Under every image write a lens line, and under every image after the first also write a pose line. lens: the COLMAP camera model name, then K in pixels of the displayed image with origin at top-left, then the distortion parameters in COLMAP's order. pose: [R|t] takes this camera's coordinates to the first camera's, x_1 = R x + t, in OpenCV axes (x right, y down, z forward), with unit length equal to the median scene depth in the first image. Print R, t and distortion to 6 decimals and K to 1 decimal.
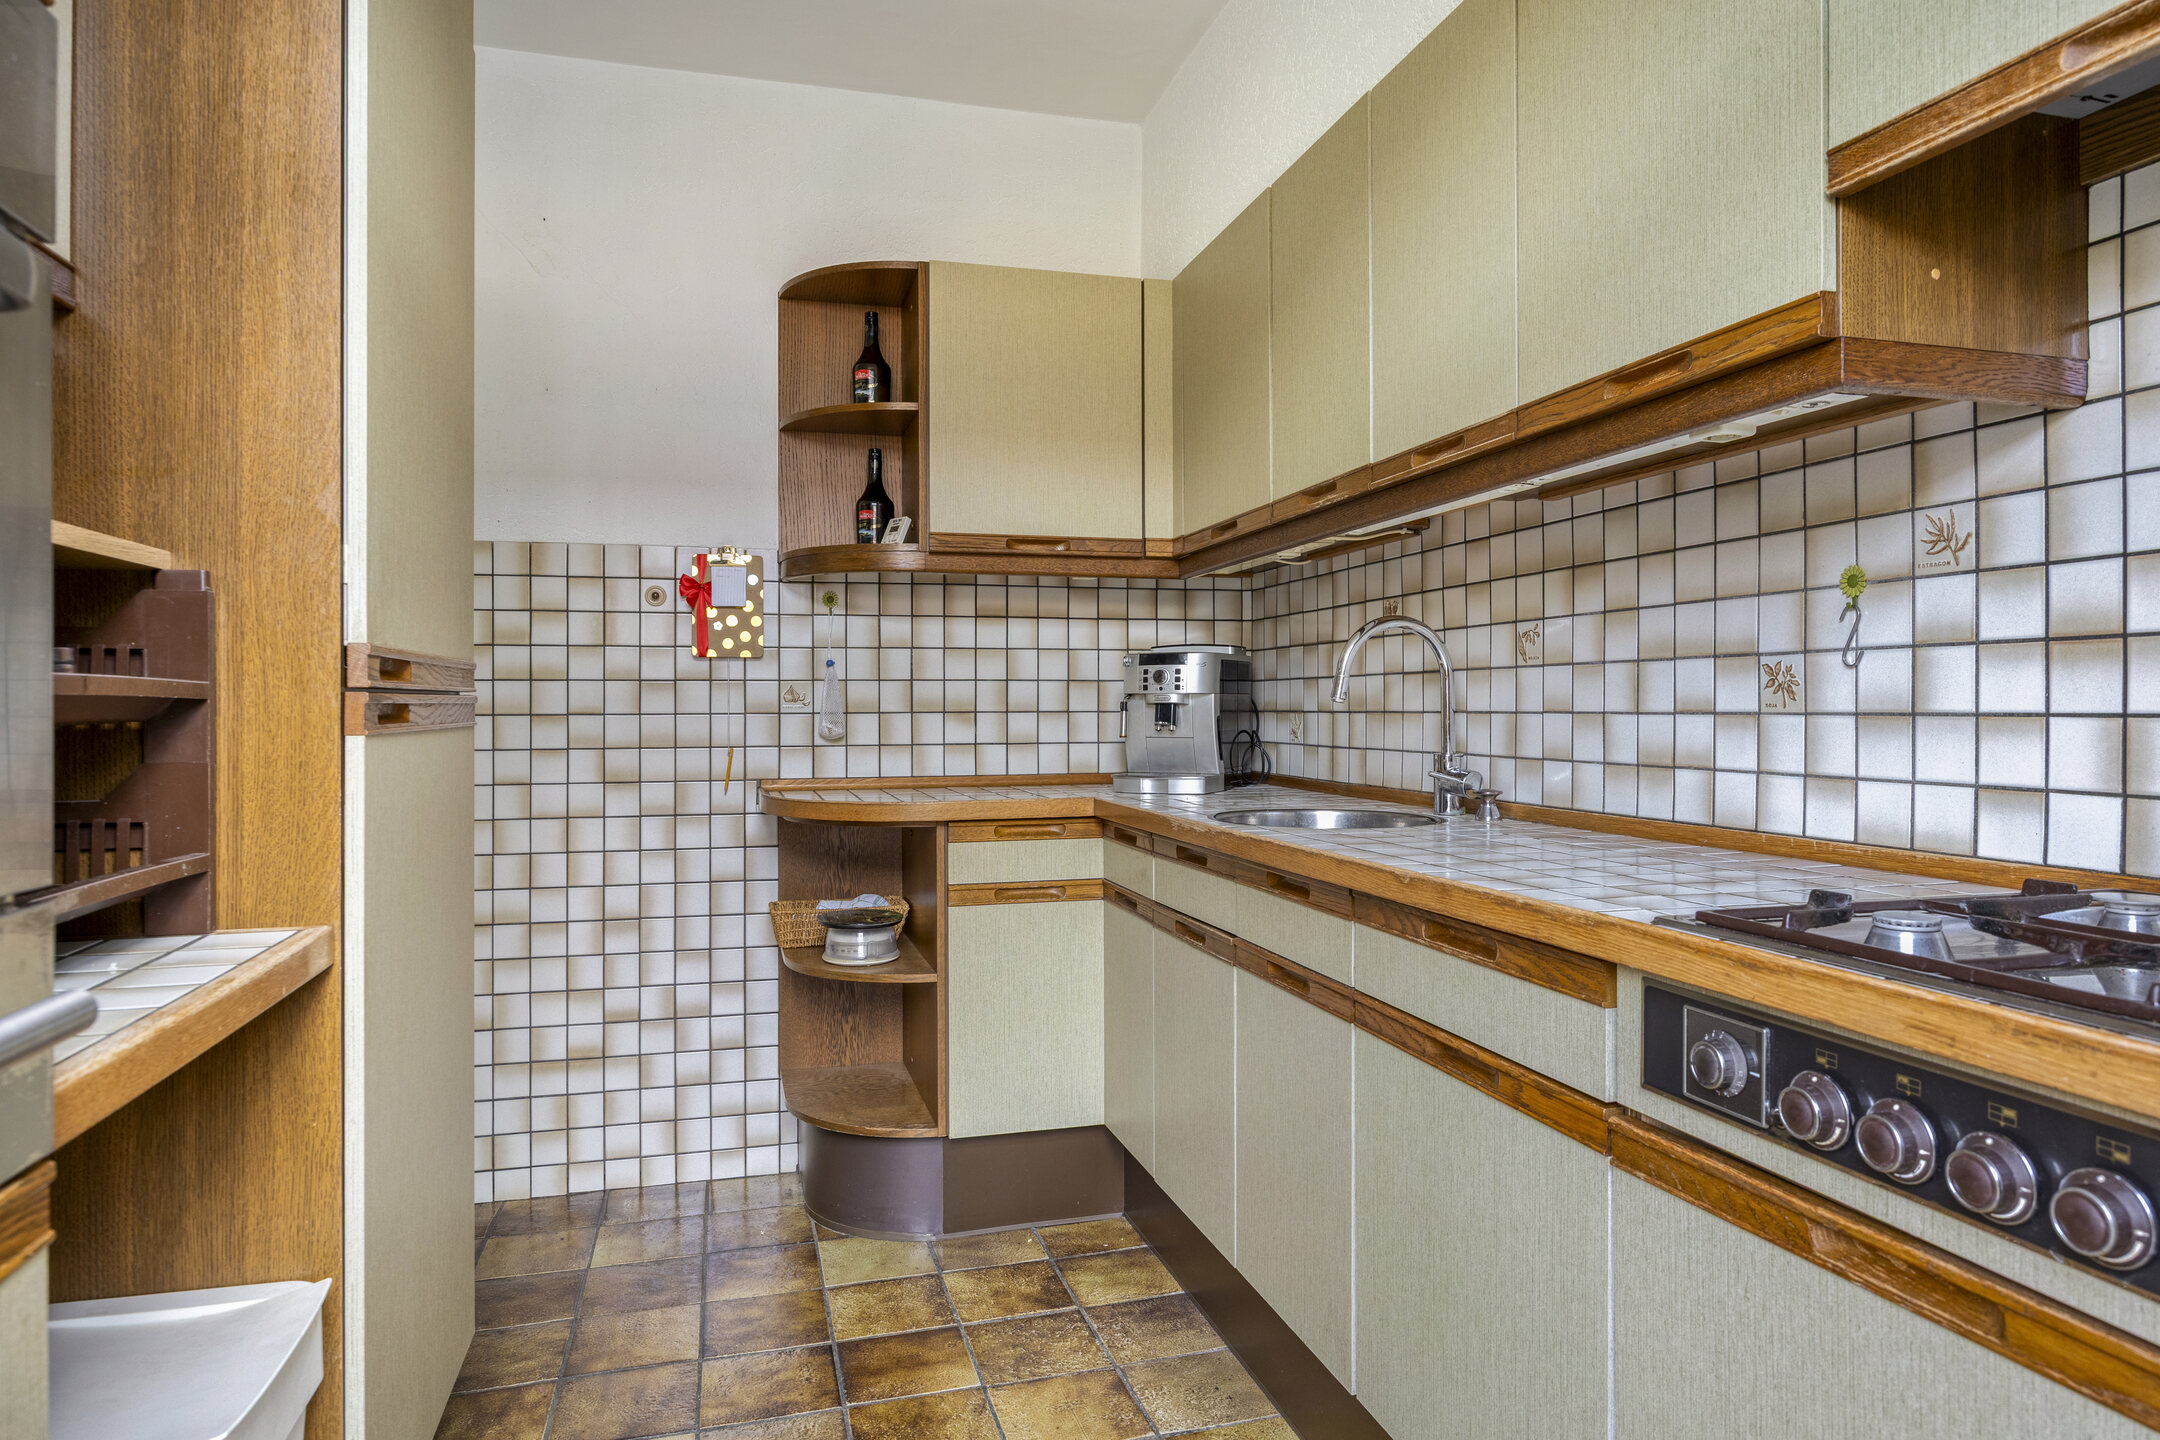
lens RADIAL K [[1288.3, 0, 1076.0], [0, 1288.3, 711.9], [0, 0, 1]] dist [-0.004653, -0.001045]
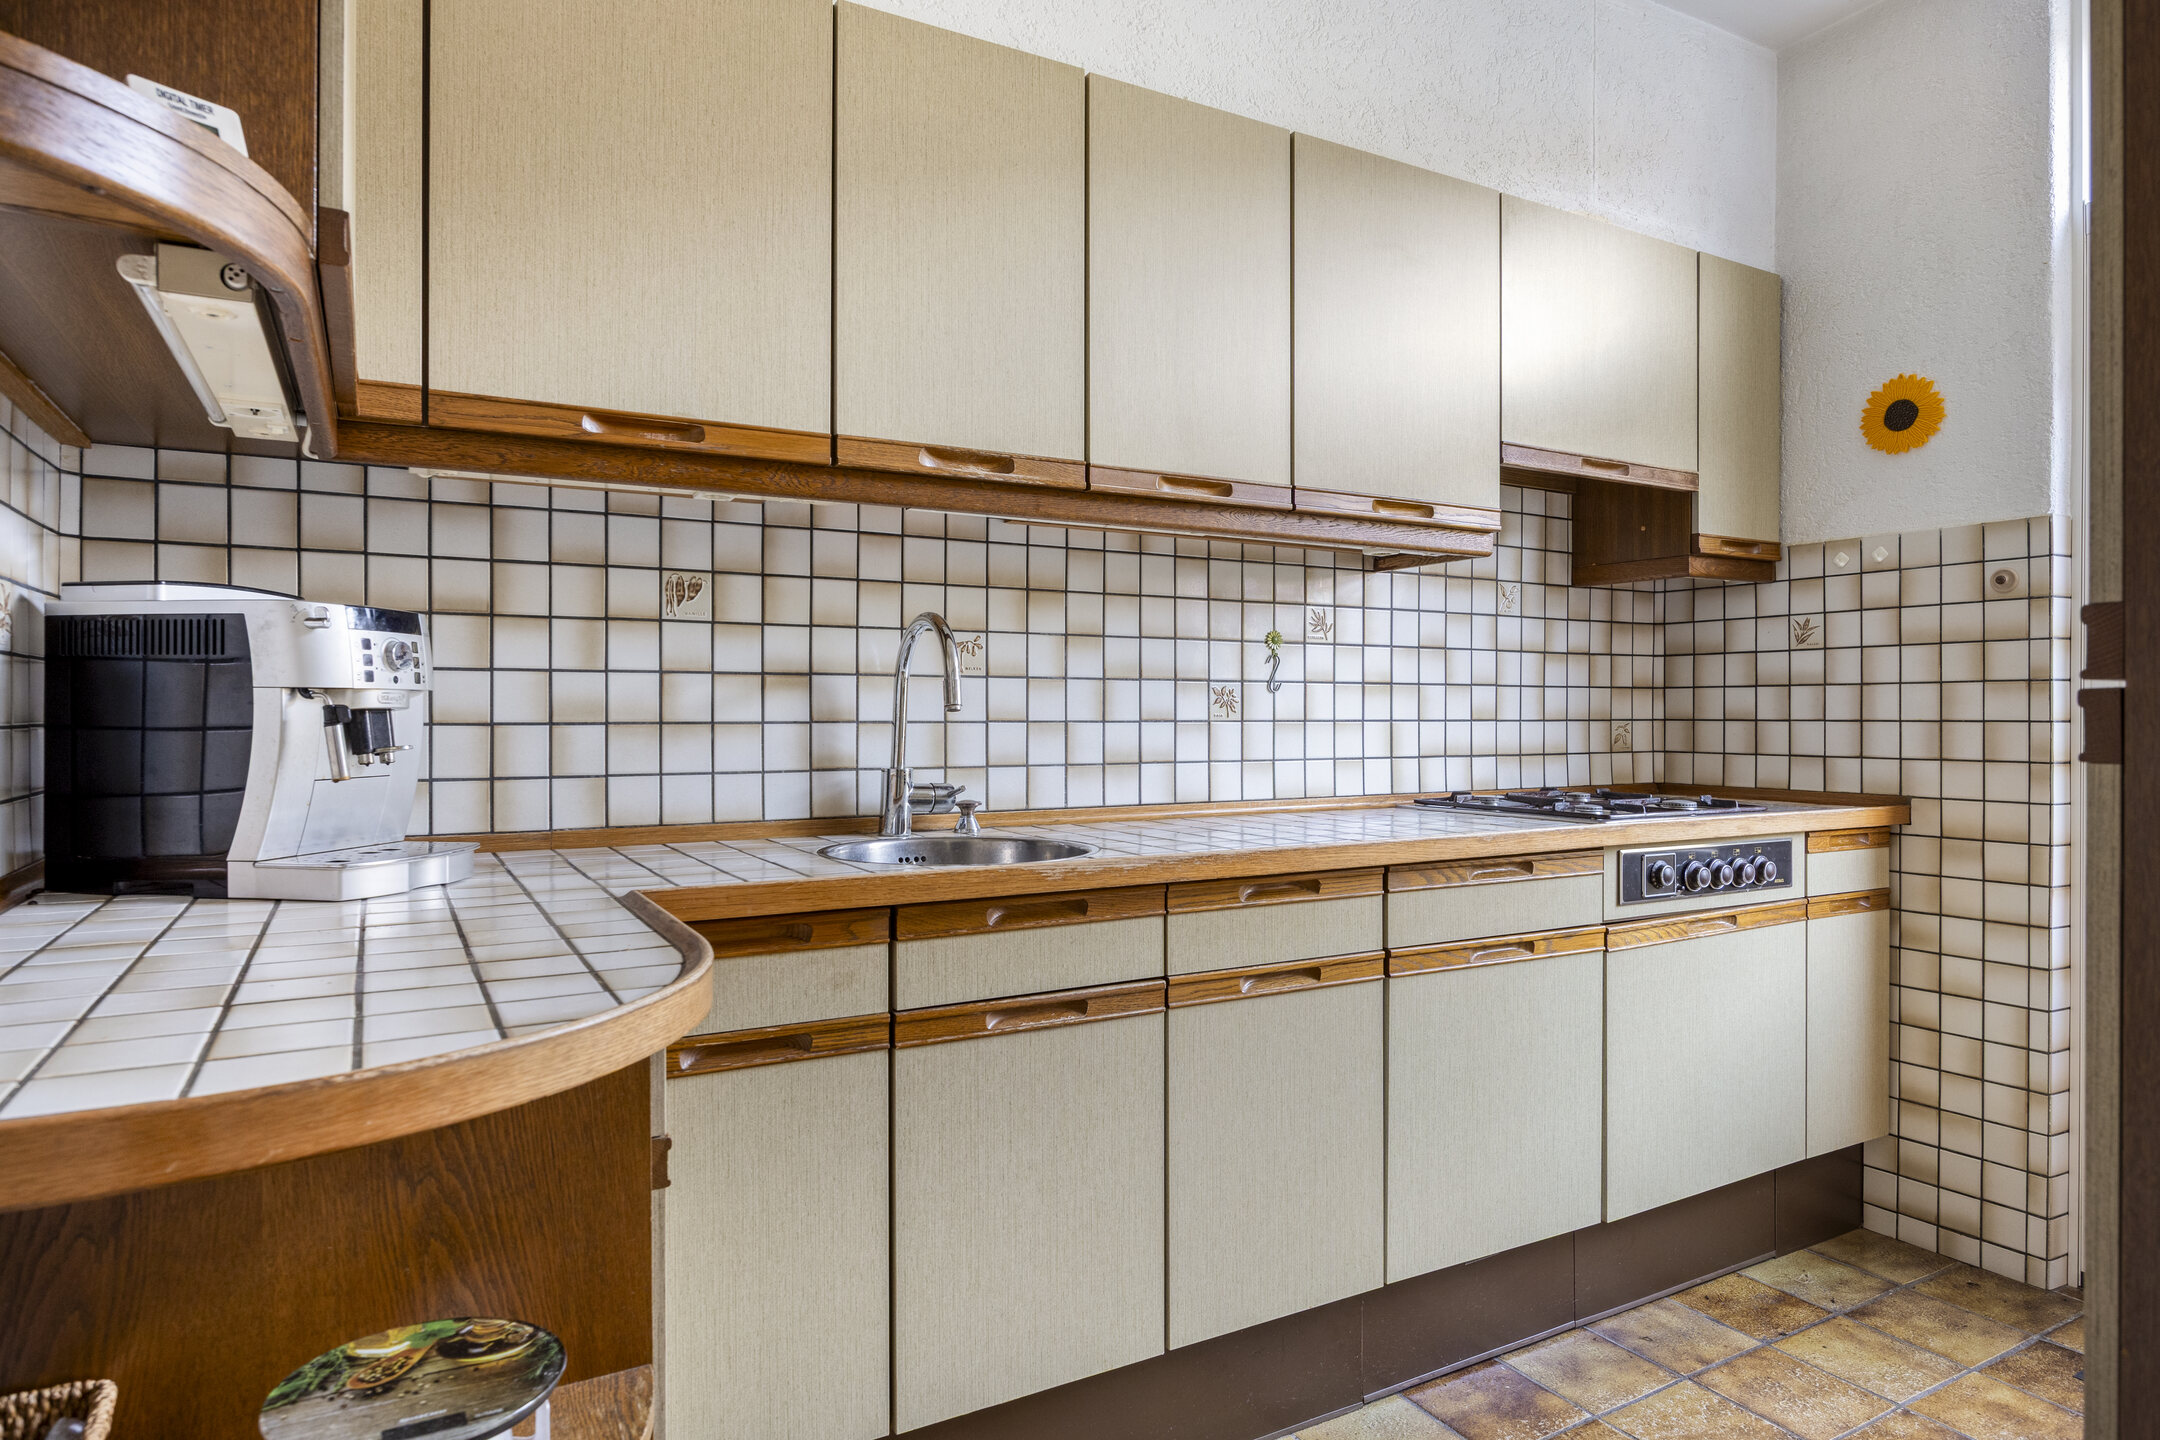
lens RADIAL K [[1275.5, 0, 1119.1], [0, 1275.5, 715.8], [0, 0, 1]] dist [-0.002705, -0.000440]
pose [[-0.273584, 0.000035, 0.961848, -0.858548], [0.003706, 0.999993, 0.001018, -0.006660], [-0.961841, 0.003843, -0.273582, 1.539285]]
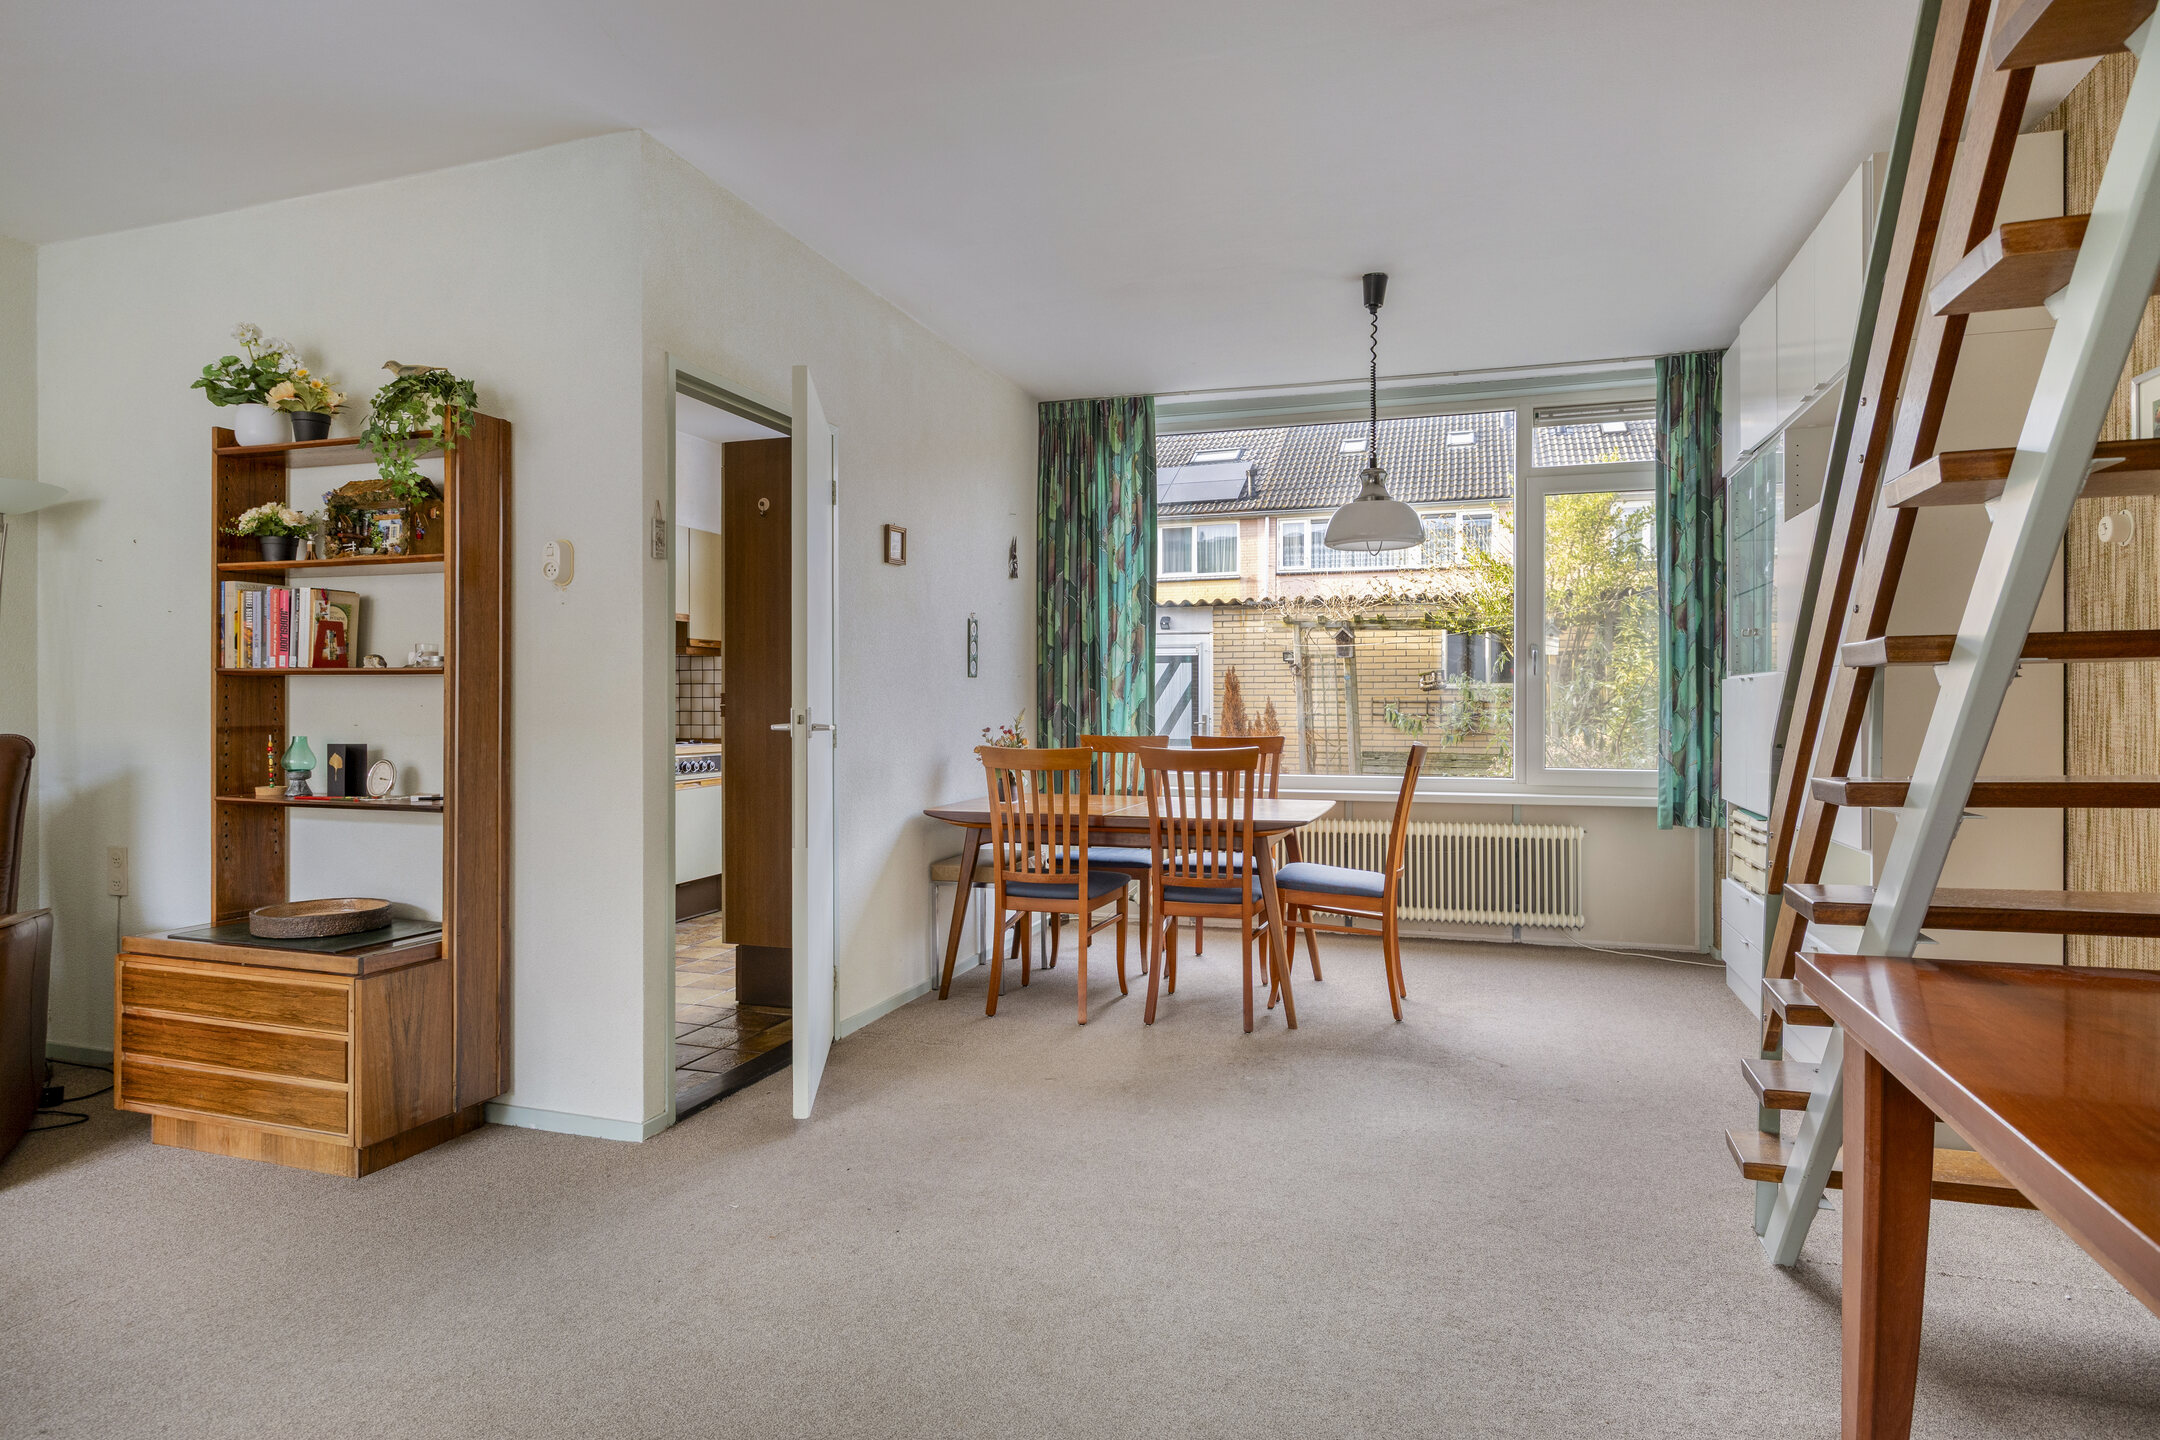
lens RADIAL K [[1213.4, 0, 1089.3], [0, 1213.4, 708.9], [0, 0, 1]] dist [0.001278, 0.000350]
pose [[-0.833574, 0.002905, 0.552400, -2.759835], [0.005800, 0.999977, 0.003493, -0.011041], [-0.552377, 0.006115, -0.833572, 2.956082]]
